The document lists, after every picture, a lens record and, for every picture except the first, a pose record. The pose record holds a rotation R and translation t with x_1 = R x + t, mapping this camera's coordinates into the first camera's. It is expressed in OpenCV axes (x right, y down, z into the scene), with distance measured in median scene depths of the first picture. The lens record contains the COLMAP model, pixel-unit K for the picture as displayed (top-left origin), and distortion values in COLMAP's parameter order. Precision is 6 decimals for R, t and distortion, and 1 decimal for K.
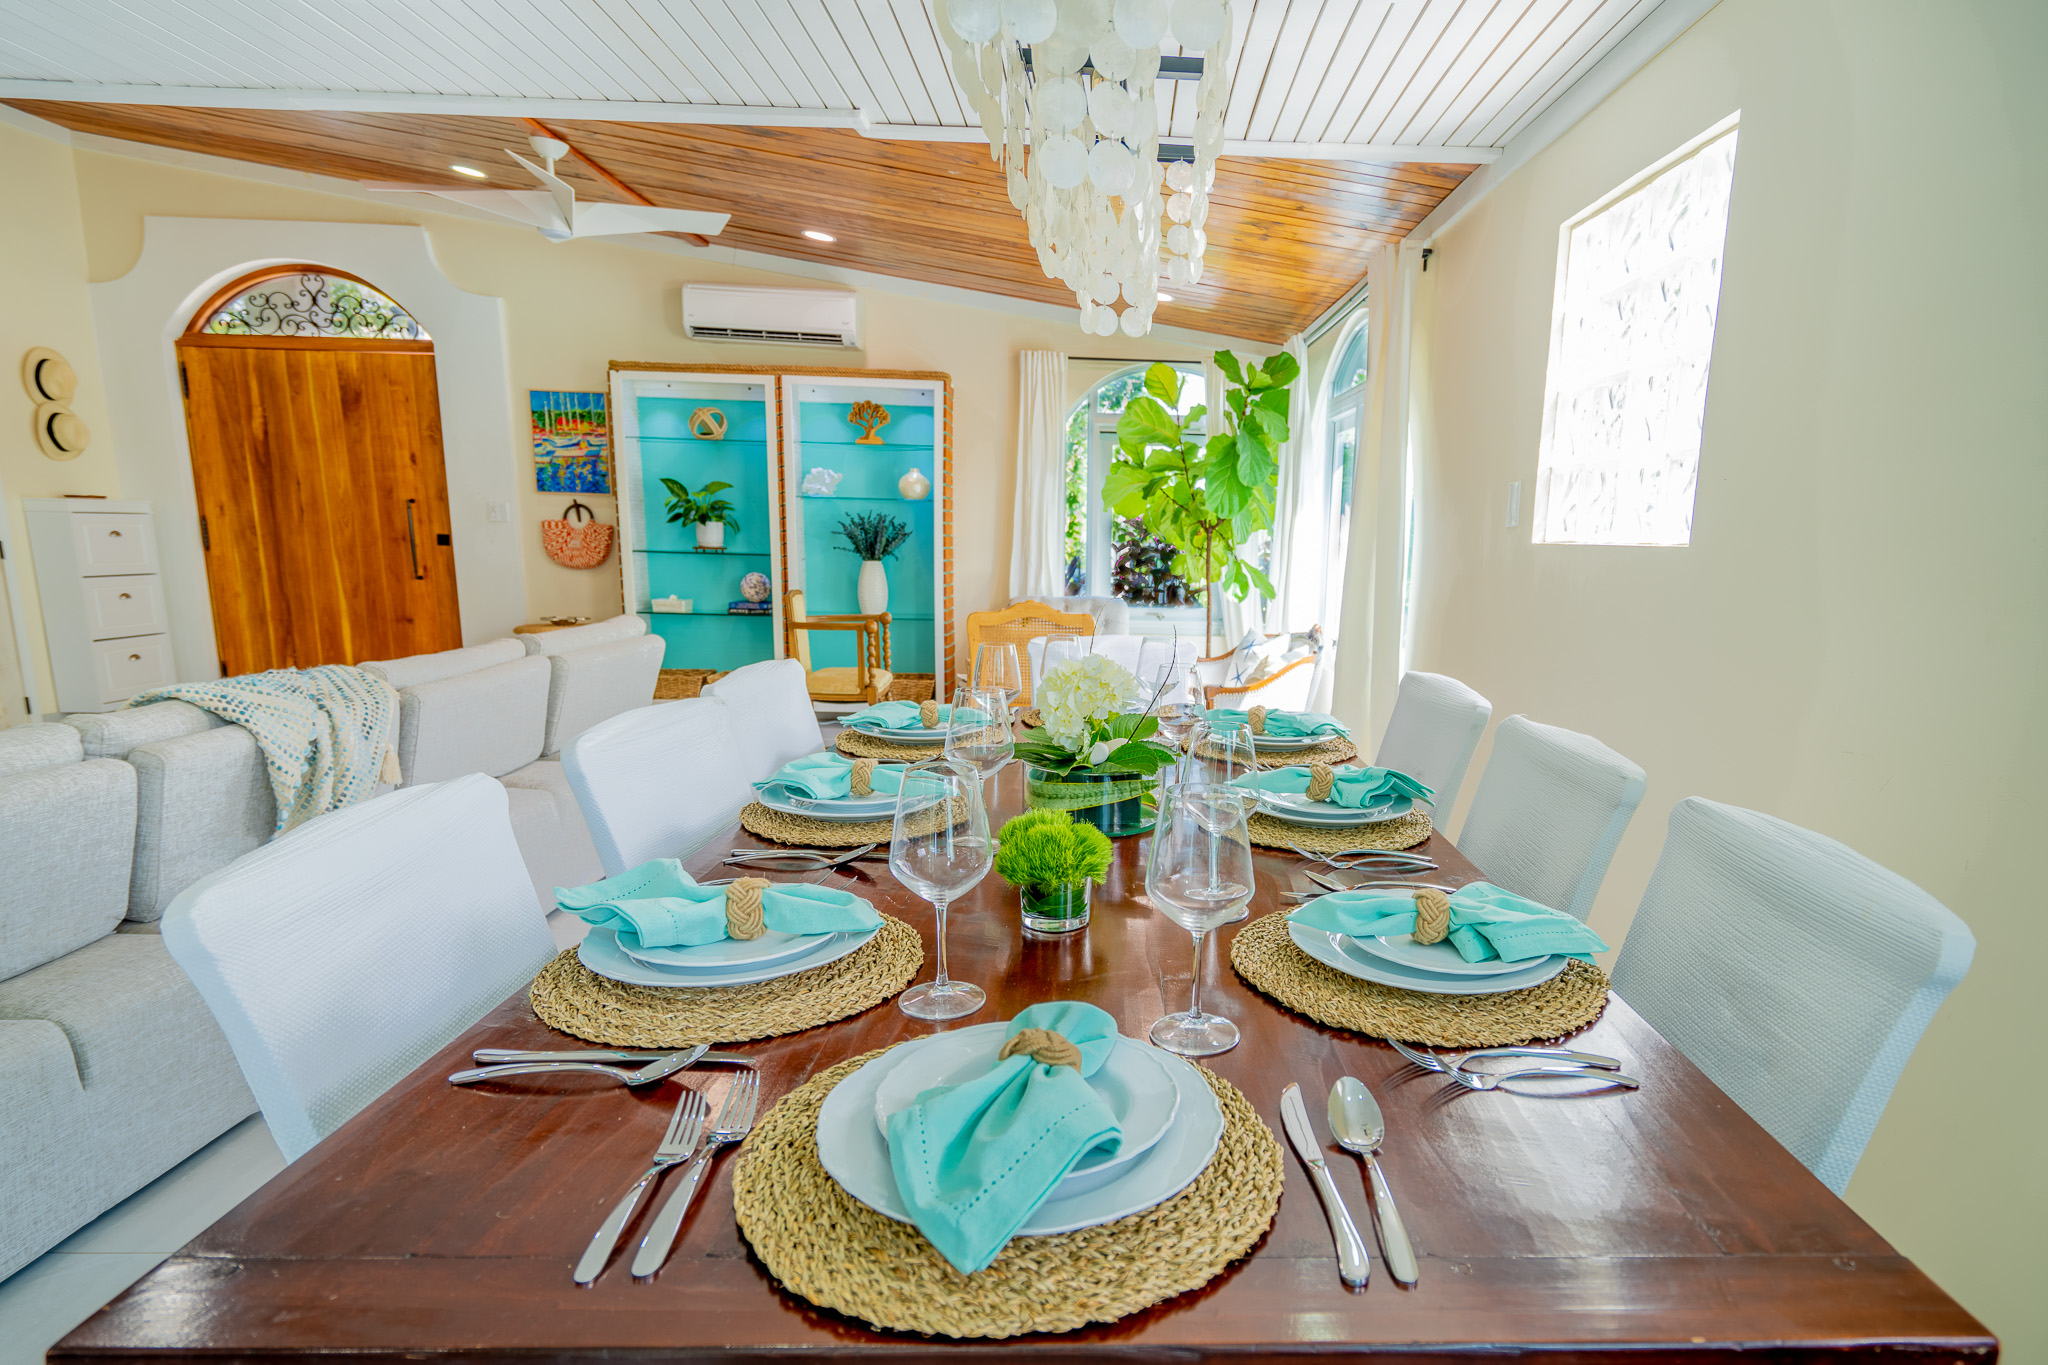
lens RADIAL K [[1106.2, 0, 1150.1], [0, 1106.2, 746.7], [0, 0, 1]] dist [-0.006407, 0.002969]
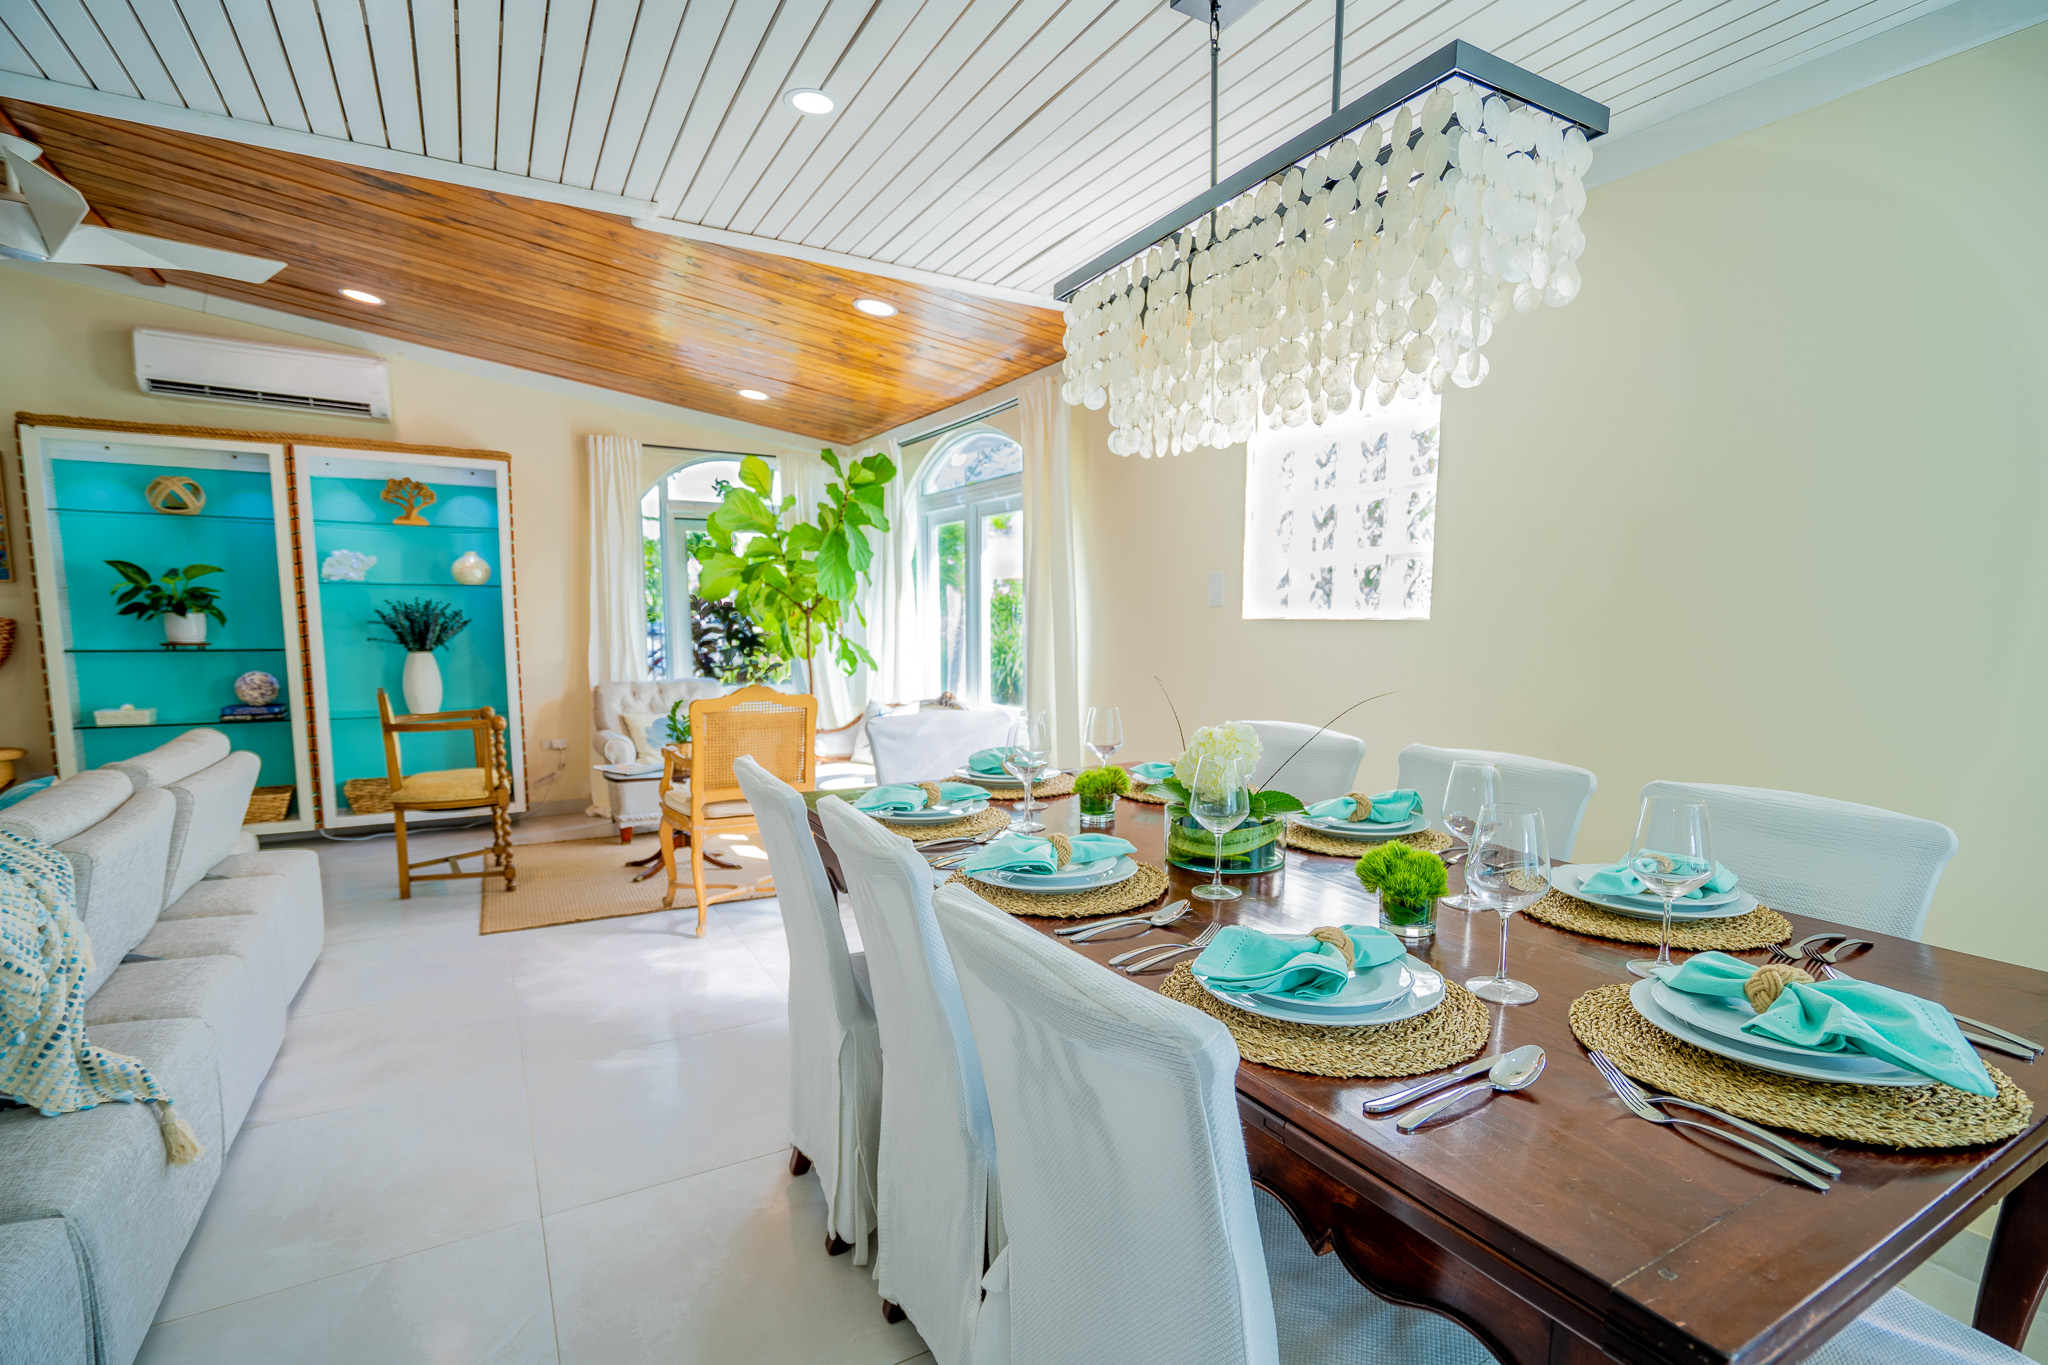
lens RADIAL K [[995.0, 0, 1096.4], [0, 995.0, 730.7], [0, 0, 1]] dist [-0.001031, 0.000338]
pose [[0.868373, -0.078286, 0.489694, -0.183345], [0.111083, 0.993076, -0.038222, -0.012502], [-0.483311, 0.087587, 0.871056, 0.032993]]
